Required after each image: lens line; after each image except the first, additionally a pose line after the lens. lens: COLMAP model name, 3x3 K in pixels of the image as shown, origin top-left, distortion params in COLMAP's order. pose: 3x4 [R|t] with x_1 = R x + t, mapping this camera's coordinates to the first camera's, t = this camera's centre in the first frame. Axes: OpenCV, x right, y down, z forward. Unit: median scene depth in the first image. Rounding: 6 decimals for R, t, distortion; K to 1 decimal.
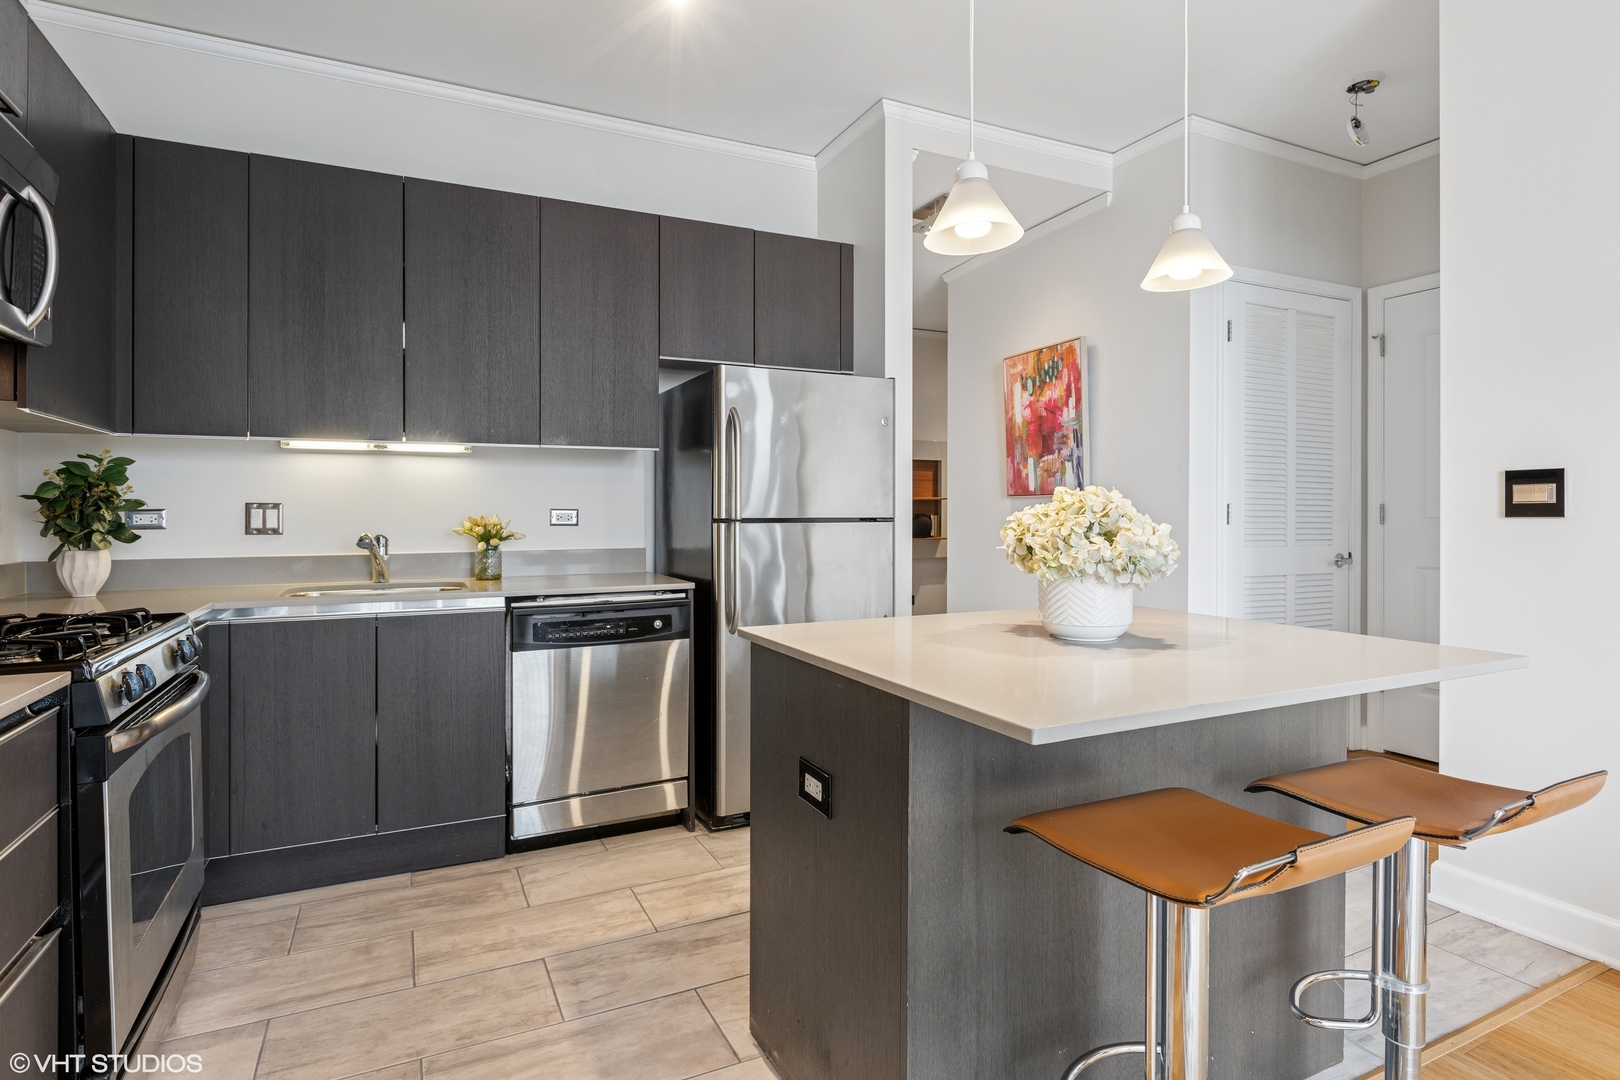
lens RADIAL K [[831.2, 0, 798.4], [0, 831.2, 509.7], [0, 0, 1]] dist [-0.000545, -0.003792]
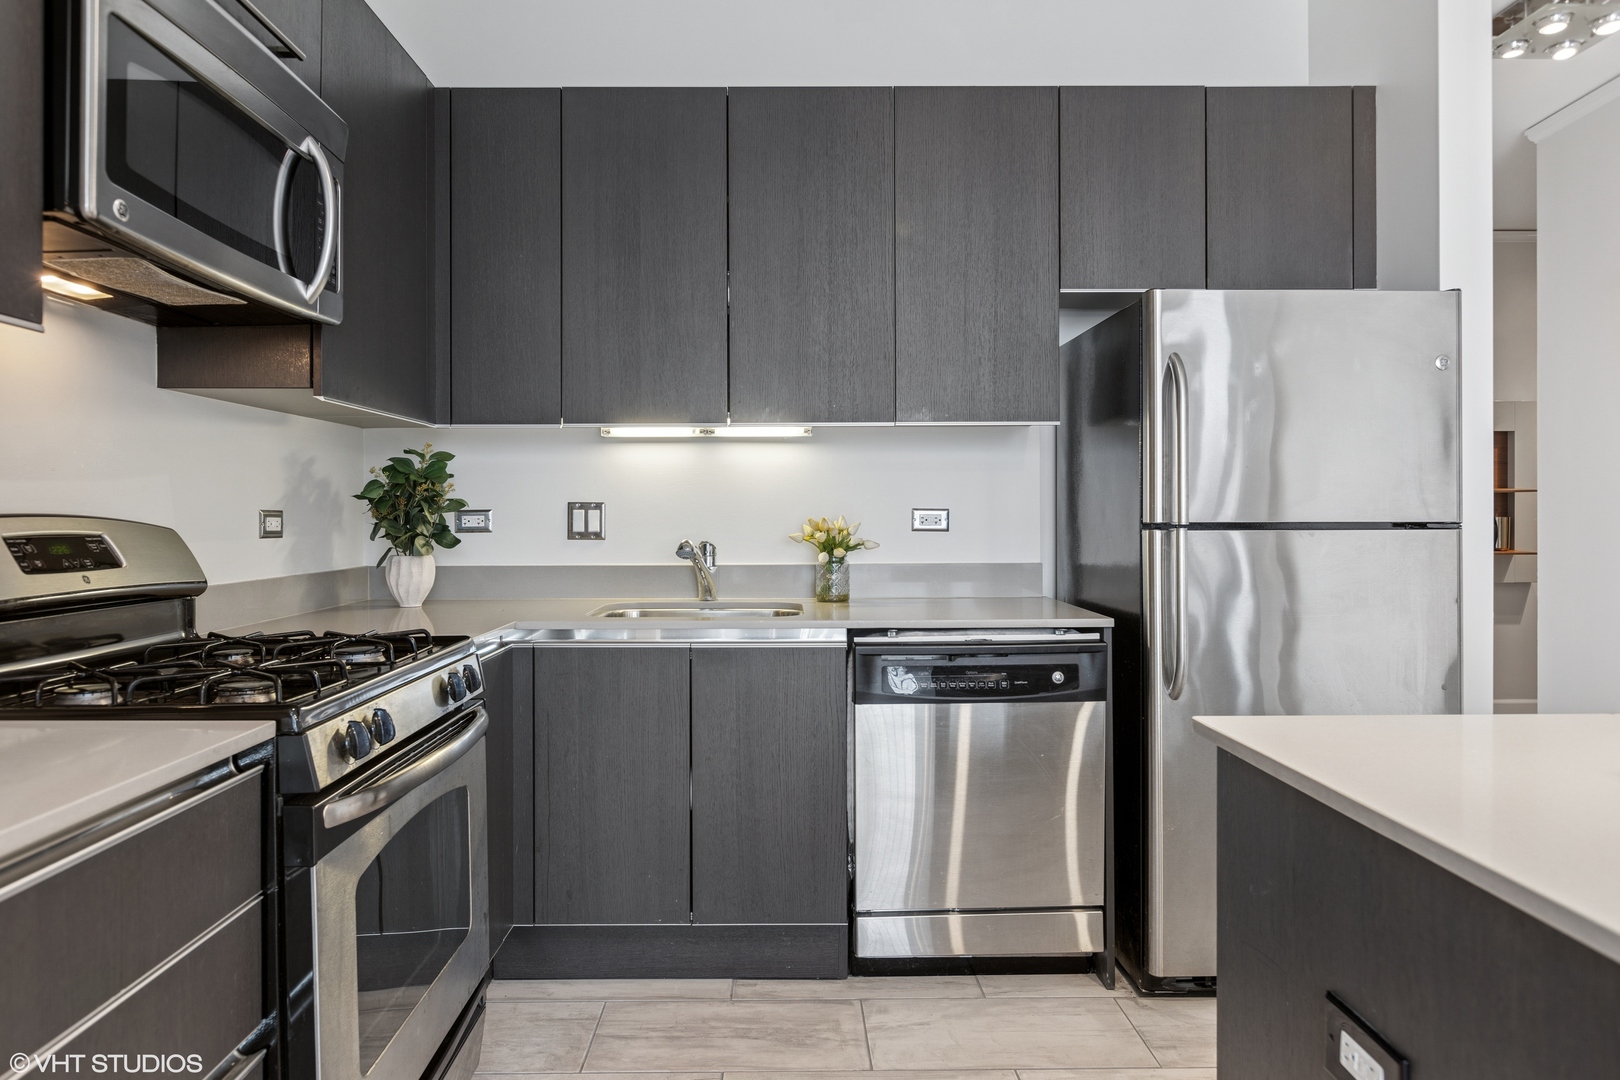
lens RADIAL K [[997.2, 0, 794.0], [0, 997.2, 506.3], [0, 0, 1]] dist [-0.003554, 0.000568]
pose [[0.906944, -0.002739, -0.421242, -0.021436], [0.002081, 0.999996, -0.002022, -0.001746], [0.421246, 0.000957, 0.906946, 0.175913]]
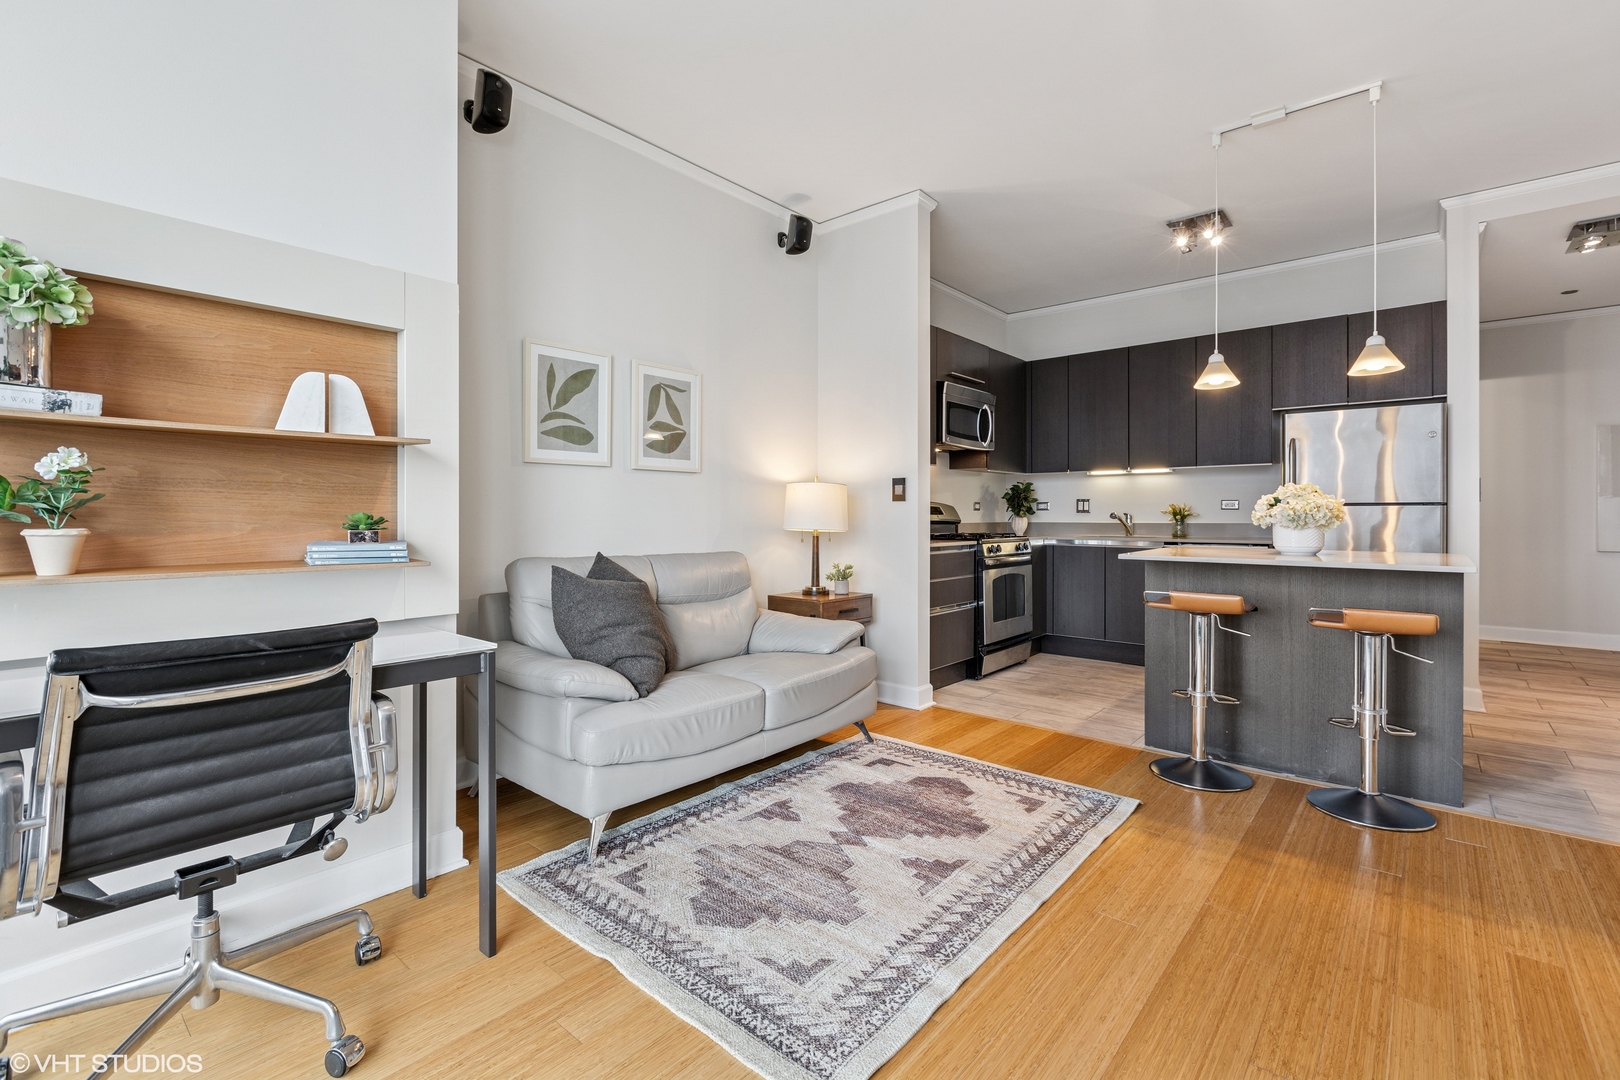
lens RADIAL K [[726.2, 0, 798.3], [0, 726.2, 515.8], [0, 0, 1]] dist [-0.001457, 0.000462]
pose [[0.397017, 0.004051, -0.917802, 0.948993], [0.002868, 0.999980, 0.005655, 0.025805], [0.917807, -0.004877, 0.396997, -0.555674]]
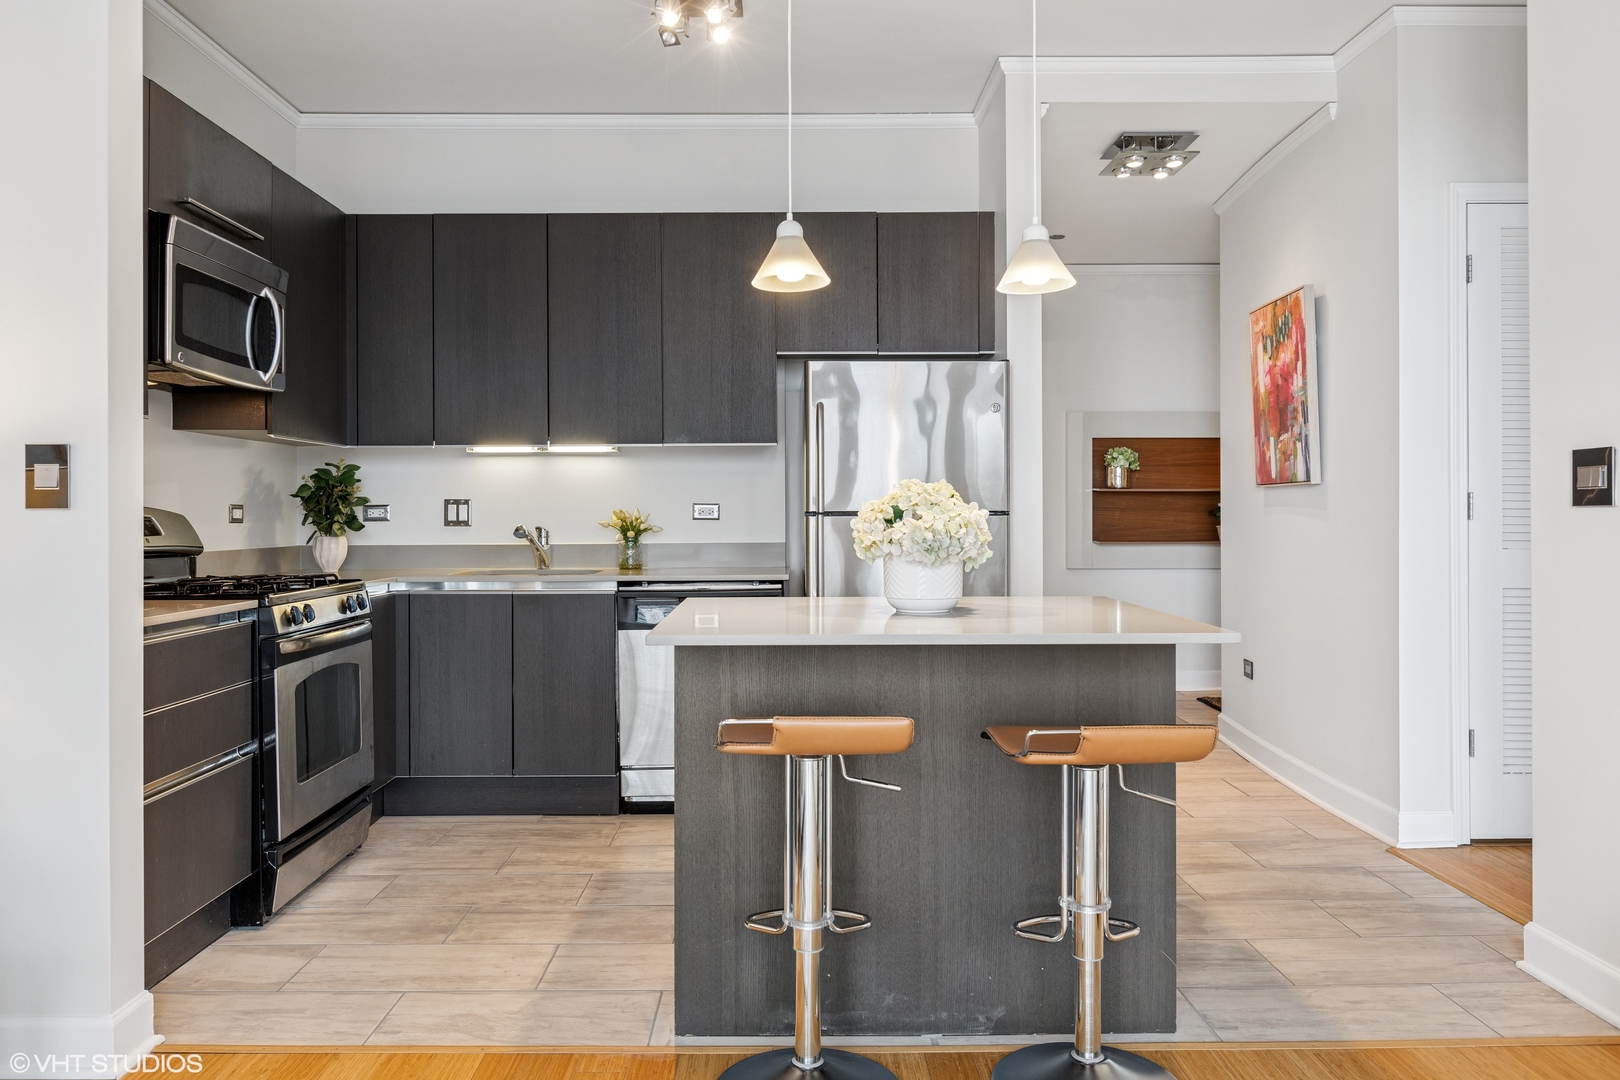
lens RADIAL K [[1171.9, 0, 798.3], [0, 1171.9, 509.2], [0, 0, 1]] dist [0.003950, -0.008034]
pose [[0.906216, -0.003230, -0.422802, 0.538972], [0.003387, 0.999994, -0.000380, 0.008468], [0.422801, -0.001088, 0.906222, -0.329236]]
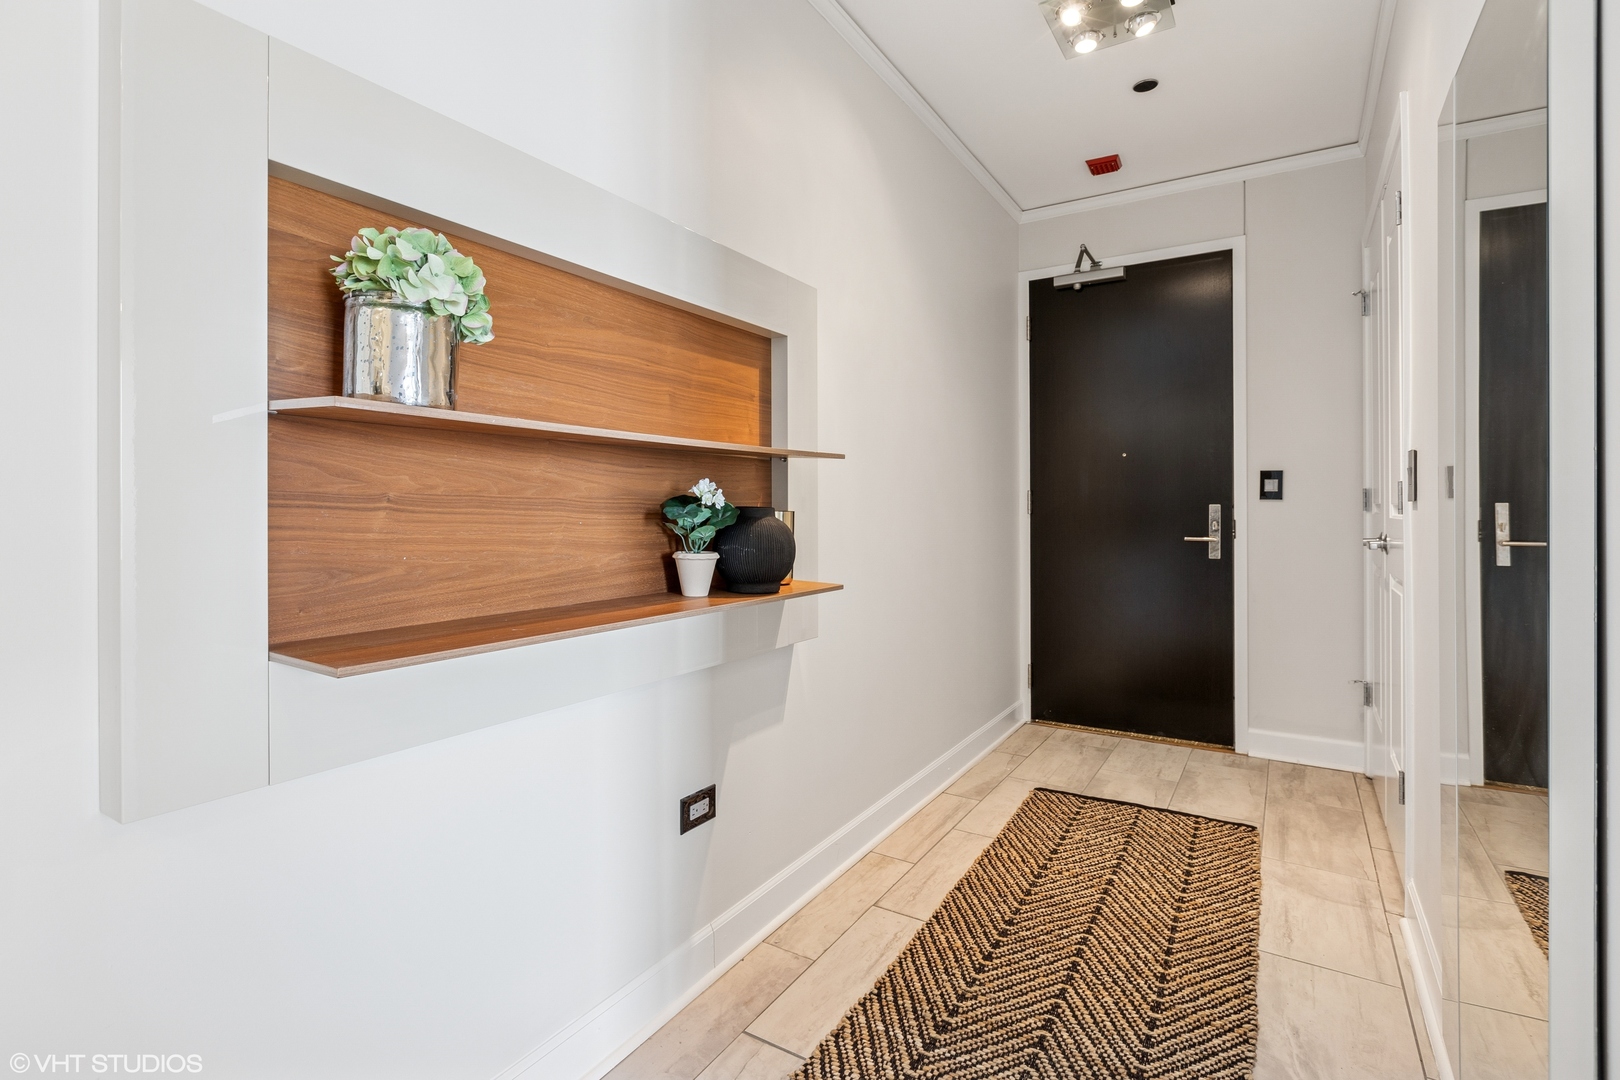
lens RADIAL K [[744.1, 0, 809.0], [0, 744.1, 506.1], [0, 0, 1]] dist [-0.005780, -0.000286]
pose [[0.850383, 0.005078, 0.526140, 0.059357], [-0.001802, 0.999976, -0.006739, 0.014533], [-0.526162, 0.004782, 0.850371, 1.894054]]
